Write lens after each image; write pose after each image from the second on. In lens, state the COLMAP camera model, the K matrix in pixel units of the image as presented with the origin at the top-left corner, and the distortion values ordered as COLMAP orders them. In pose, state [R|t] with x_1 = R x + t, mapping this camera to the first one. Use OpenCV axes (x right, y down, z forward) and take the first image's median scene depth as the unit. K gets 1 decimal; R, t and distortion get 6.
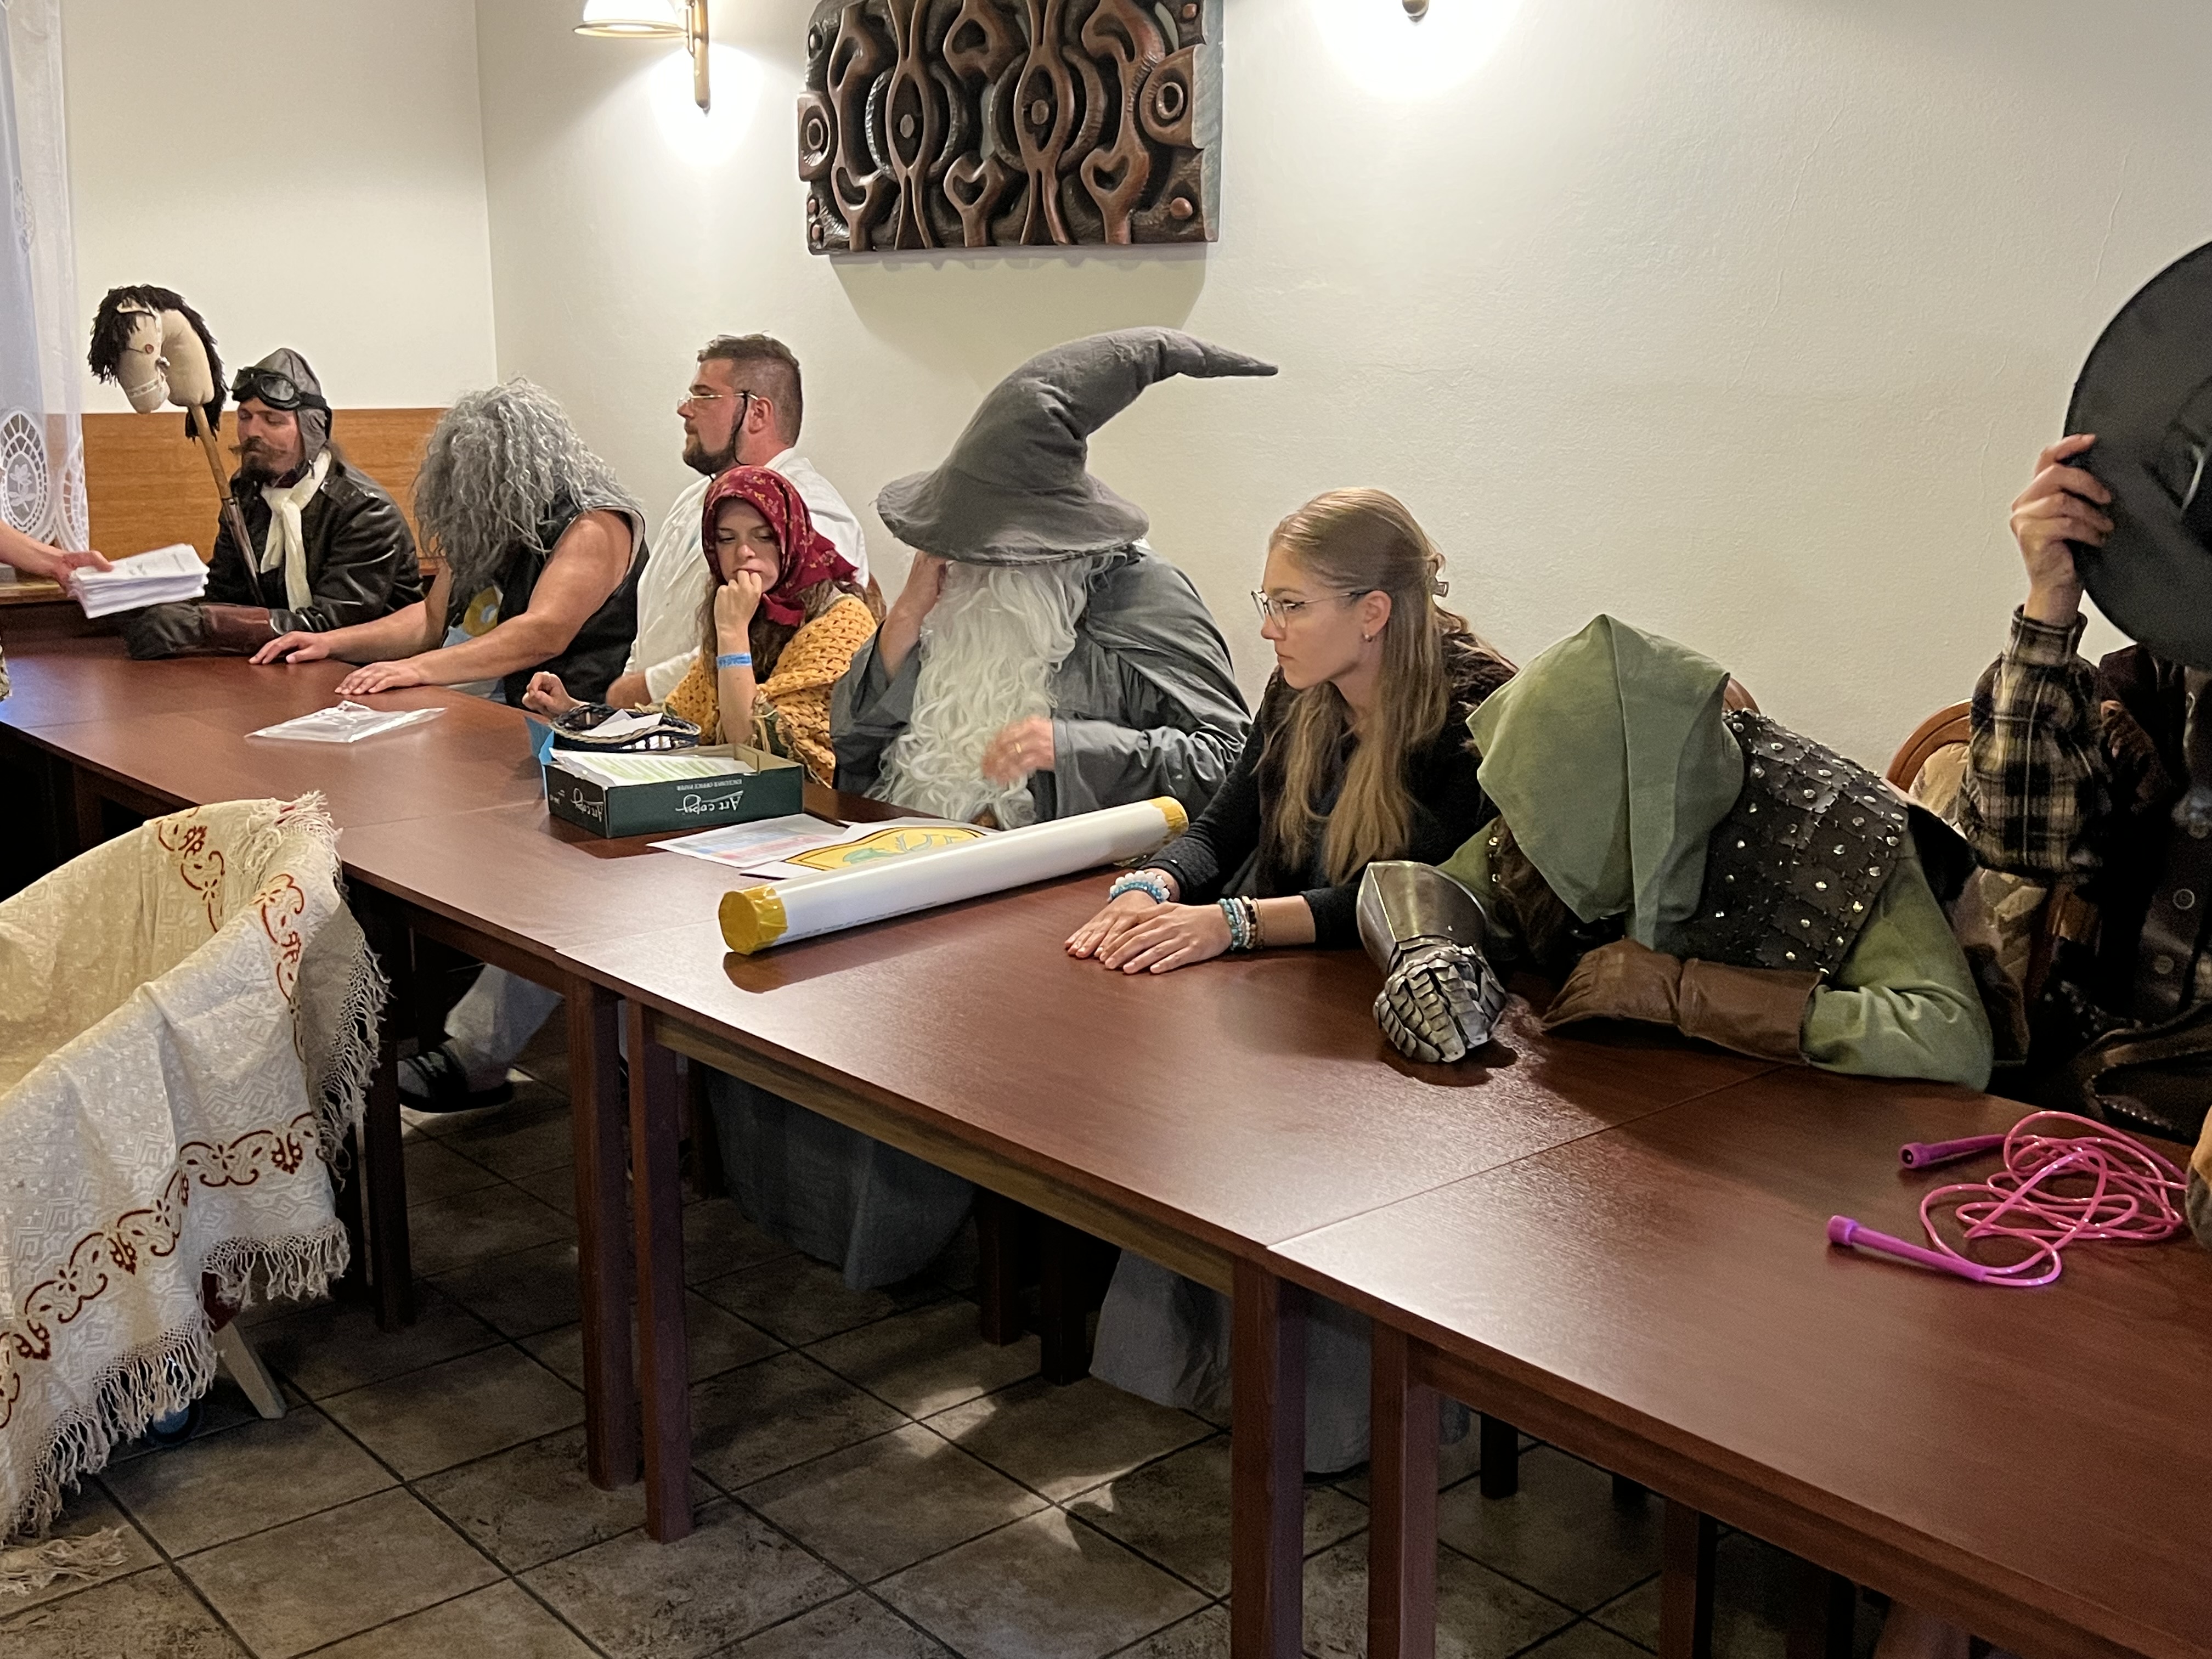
lens RADIAL K [[2309.8, 0, 1100.0], [0, 2309.8, 829.1], [0, 0, 1]] dist [0.027871, 0.000000]
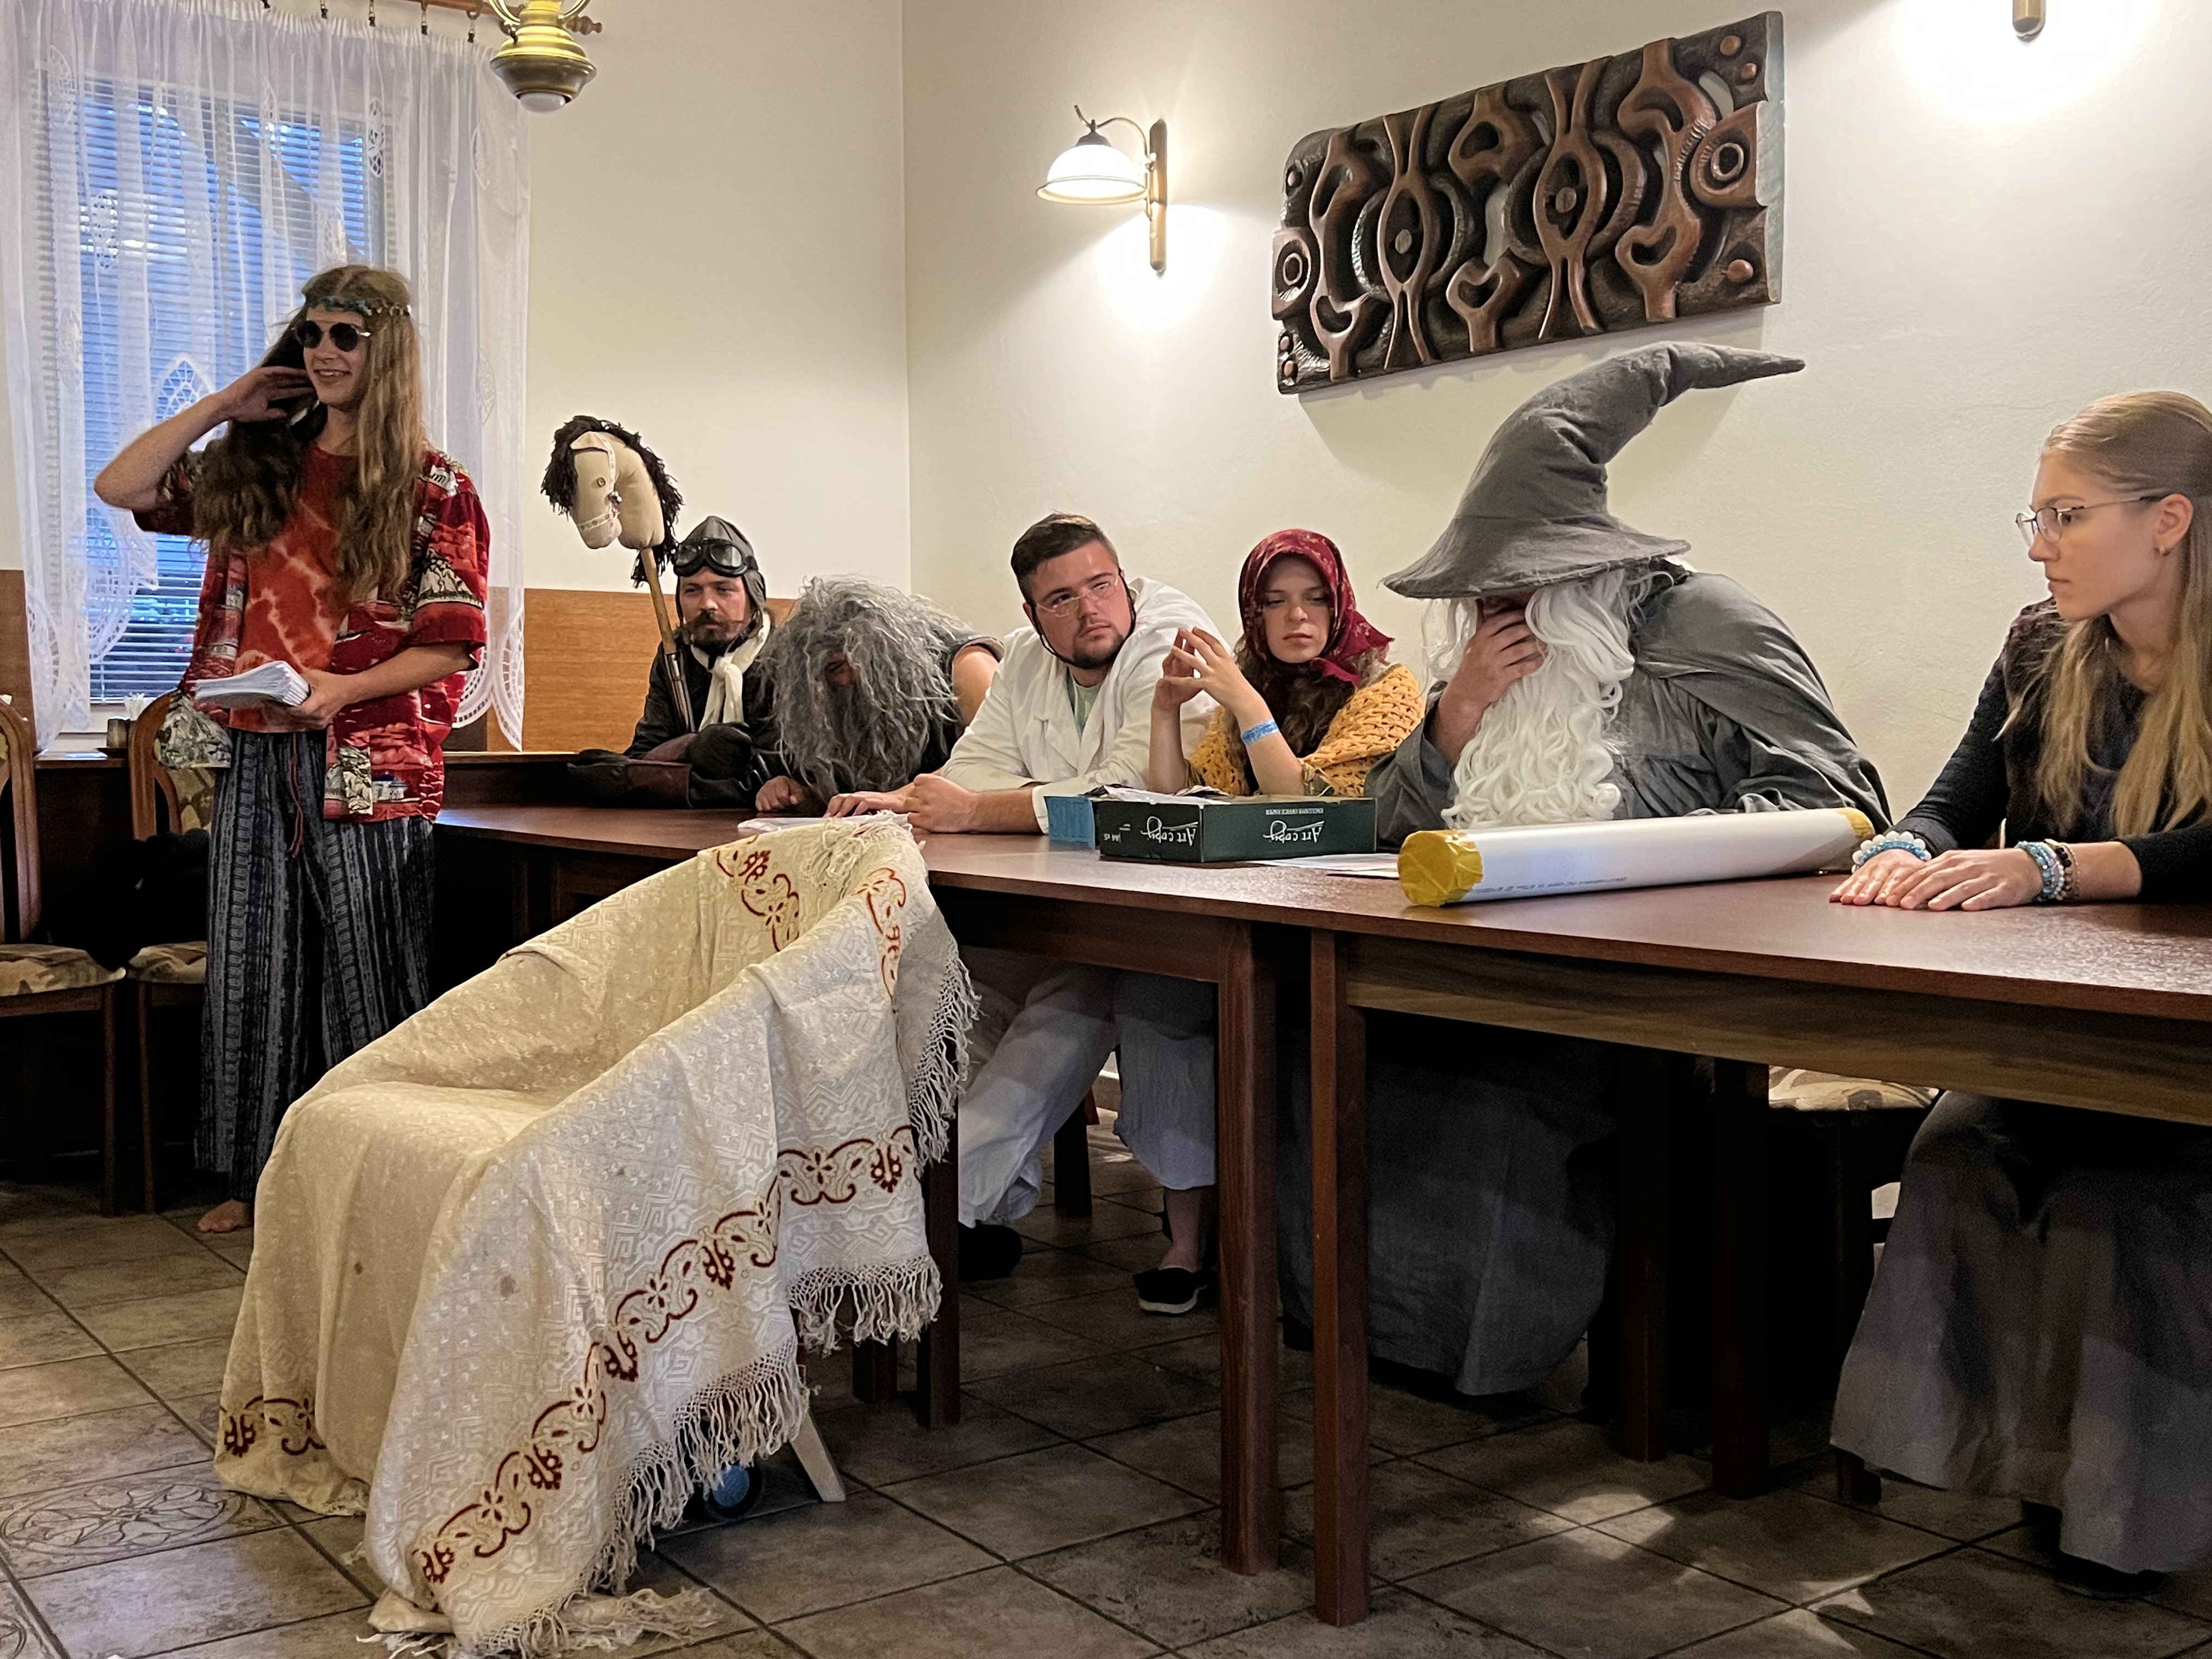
lens RADIAL K [[2309.8, 0, 1102.9], [0, 2309.8, 820.6], [0, 0, 1]] dist [0.027871, 0.000000]
pose [[0.995897, -0.000701, -0.090489, -0.180685], [-0.014441, 0.985924, -0.166569, 0.148526], [0.089332, 0.167193, 0.981869, 0.112643]]
